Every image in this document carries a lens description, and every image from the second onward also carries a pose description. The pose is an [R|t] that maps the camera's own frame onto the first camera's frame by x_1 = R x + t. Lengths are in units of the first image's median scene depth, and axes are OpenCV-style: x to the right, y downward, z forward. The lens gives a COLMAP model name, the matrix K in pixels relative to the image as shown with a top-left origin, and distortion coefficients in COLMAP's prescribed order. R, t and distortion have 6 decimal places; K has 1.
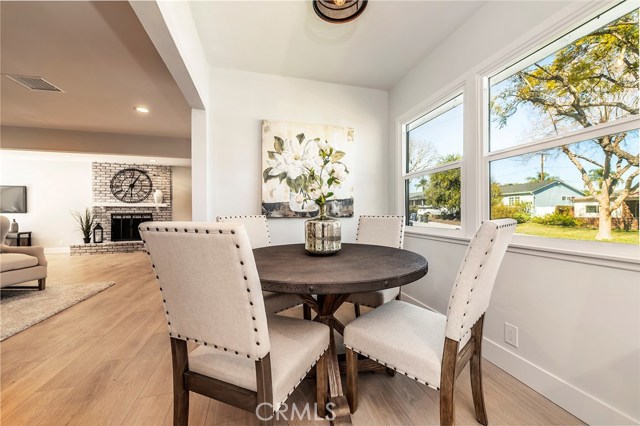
lens RADIAL K [[252.2, 0, 320.0], [0, 252.2, 213.0], [0, 0, 1]] dist [0.007361, -0.000251]
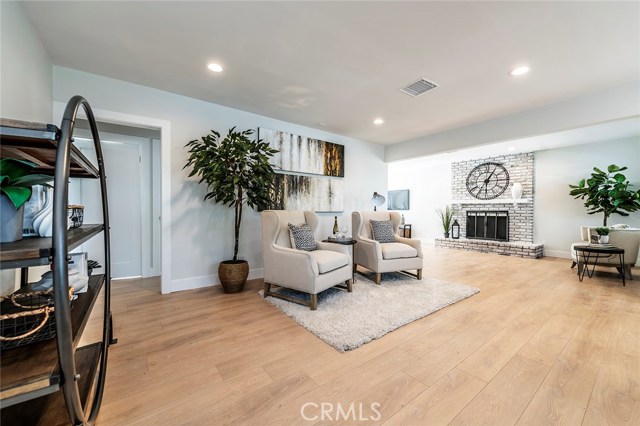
lens RADIAL K [[252.2, 0, 320.0], [0, 252.2, 213.0], [0, 0, 1]] dist [0.007361, -0.000251]
pose [[0.370011, 0.015356, -0.928901, -0.108148], [-0.006039, 0.999882, 0.014124, 0.000722], [0.929008, 0.000383, 0.370060, 0.087990]]
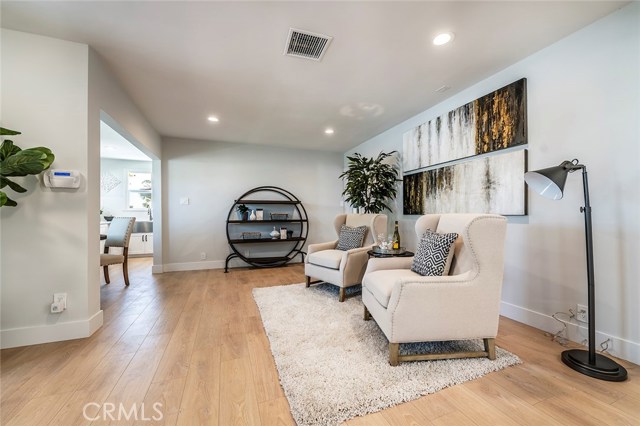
lens RADIAL K [[243.9, 0, 322.6], [0, 243.9, 212.6], [0, 0, 1]] dist [0.001455, -0.006630]
pose [[-0.993880, 0.008877, -0.110108, -0.410546], [0.009682, 0.999930, -0.006778, 0.003363], [0.110040, -0.007802, -0.993897, 0.664588]]
